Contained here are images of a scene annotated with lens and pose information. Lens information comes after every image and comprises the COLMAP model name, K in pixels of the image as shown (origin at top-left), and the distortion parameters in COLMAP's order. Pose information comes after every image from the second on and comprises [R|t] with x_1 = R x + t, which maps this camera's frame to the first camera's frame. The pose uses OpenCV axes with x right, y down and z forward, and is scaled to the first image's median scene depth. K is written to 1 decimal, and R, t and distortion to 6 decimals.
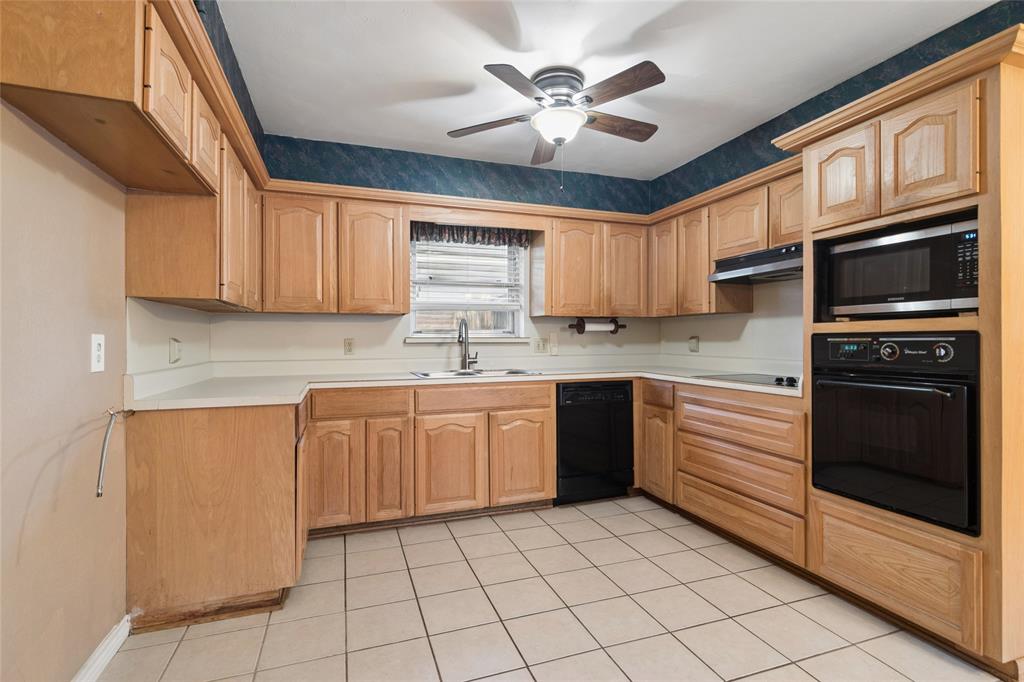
lens RADIAL K [[489.8, 0, 517.0], [0, 489.8, 340.7], [0, 0, 1]] dist [0.000669, 0.000019]
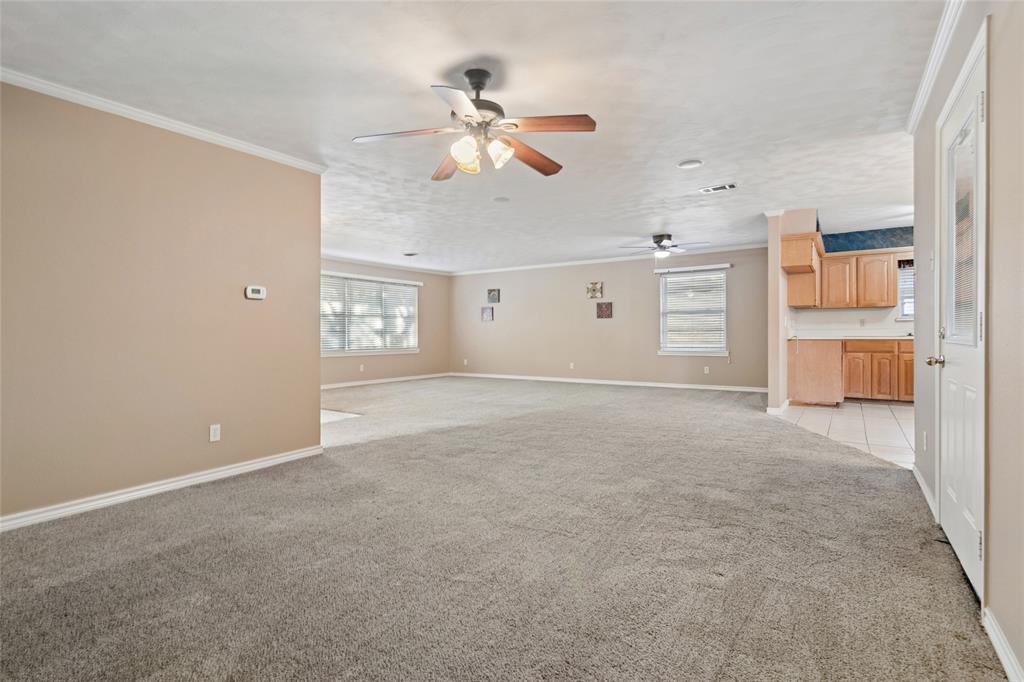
lens RADIAL K [[491.2, 0, 514.6], [0, 491.2, 331.9], [0, 0, 1]] dist [-0.000169, 0.000341]
pose [[0.589774, 0.002600, -0.807564, 0.542553], [0.000974, 0.999992, 0.003931, 0.047959], [0.807568, -0.003105, 0.589767, -1.643441]]
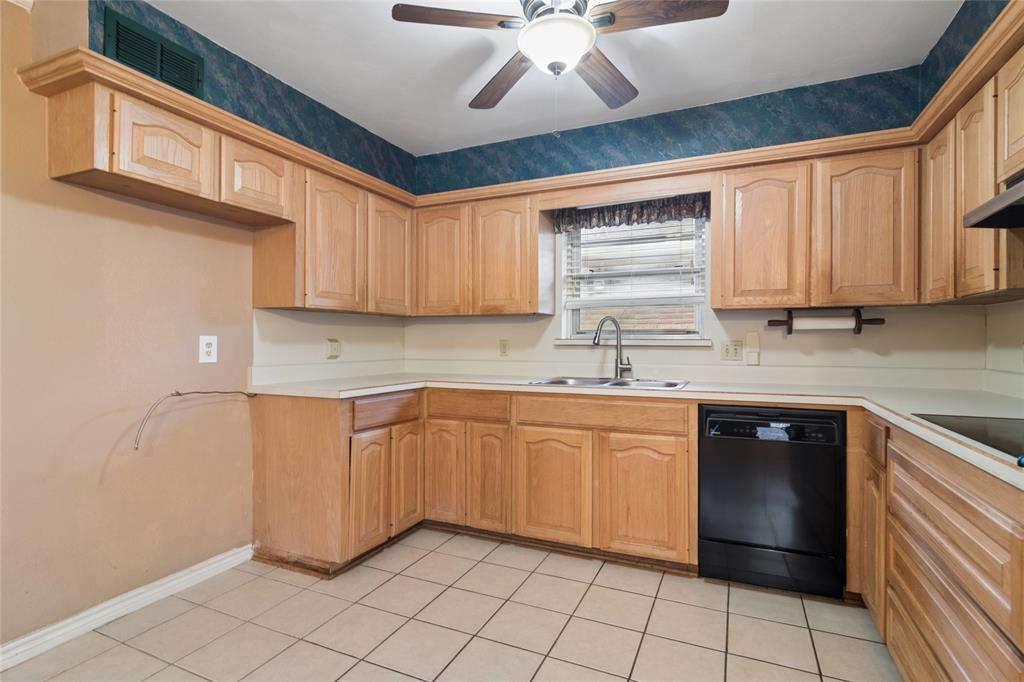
lens RADIAL K [[497.9, 0, 514.4], [0, 497.9, 341.9], [0, 0, 1]] dist [-0.000894, 0.000543]
pose [[0.721222, 0.006210, -0.692676, 0.430634], [-0.006513, 0.999976, 0.002183, -0.002837], [0.692674, 0.002937, 0.721245, 0.328620]]
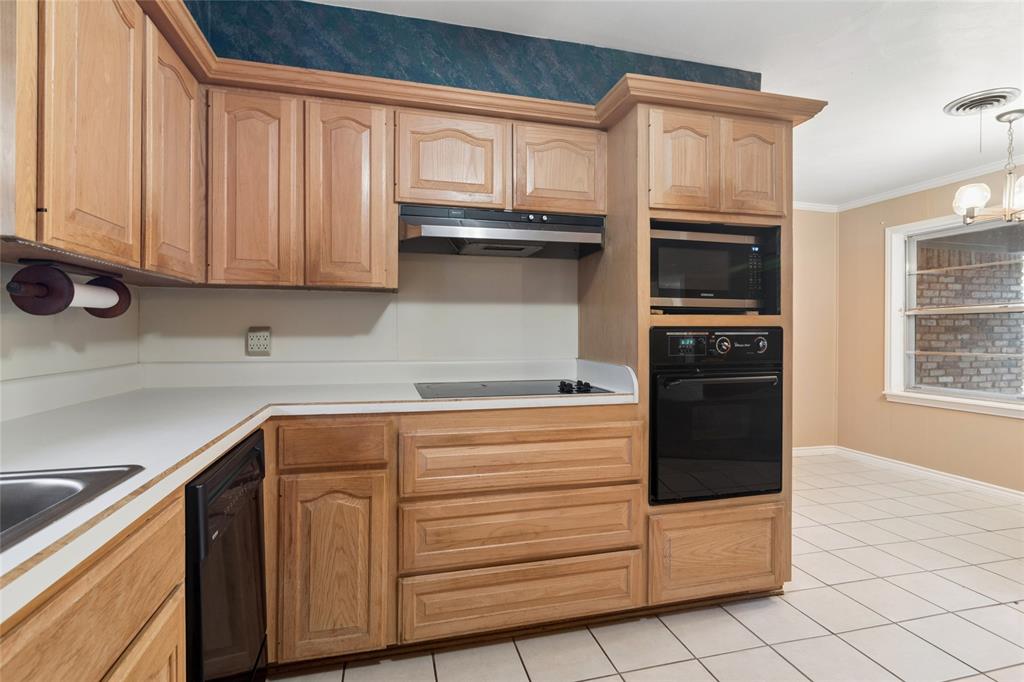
lens RADIAL K [[491.2, 0, 514.6], [0, 491.2, 331.9], [0, 0, 1]] dist [-0.000169, 0.000341]
pose [[0.088912, -0.001175, 0.996039, -0.204589], [-0.000561, 0.999999, 0.001230, -0.004615], [-0.996039, -0.000668, 0.088911, 0.873425]]
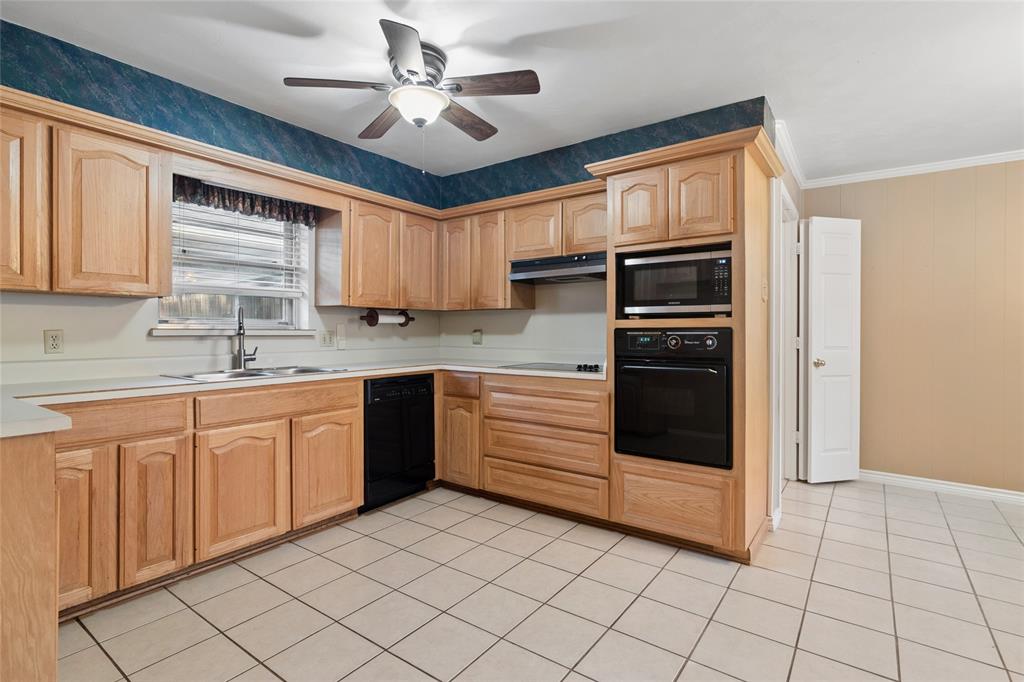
lens RADIAL K [[491.2, 0, 514.6], [0, 491.2, 331.9], [0, 0, 1]] dist [-0.000169, 0.000341]
pose [[0.825616, 0.004083, 0.564218, -0.229419], [-0.002204, 0.999990, -0.004011, 0.000224], [-0.564228, 0.002068, 0.825616, 0.090590]]
